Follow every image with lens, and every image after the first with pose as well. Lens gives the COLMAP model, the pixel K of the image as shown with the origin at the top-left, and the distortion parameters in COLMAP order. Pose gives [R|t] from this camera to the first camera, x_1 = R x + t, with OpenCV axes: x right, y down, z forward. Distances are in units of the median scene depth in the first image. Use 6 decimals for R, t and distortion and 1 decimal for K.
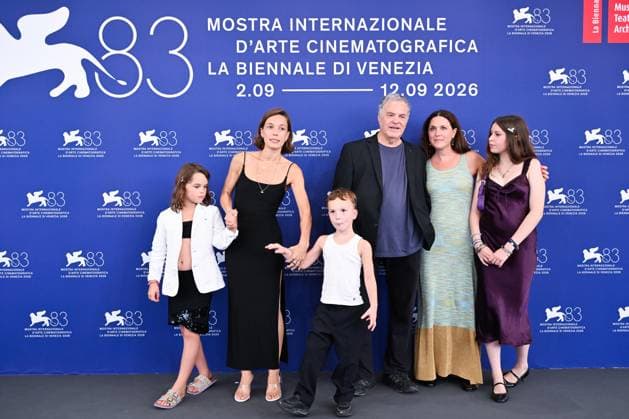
lens RADIAL K [[776.6, 0, 338.2], [0, 776.6, 190.7], [0, 0, 1]] dist [0.023826, 0.000000]
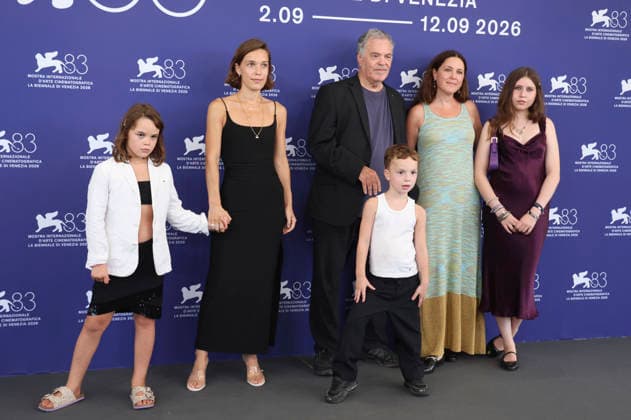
lens RADIAL K [[999.1, 0, 300.3], [0, 999.1, 202.3], [0, 0, 1]] dist [0.183314, 0.000000]
pose [[0.942898, 0.003027, 0.333068, -0.435777], [-0.024616, 0.997858, 0.060617, 0.002310], [-0.332171, -0.065354, 0.940952, -0.006878]]
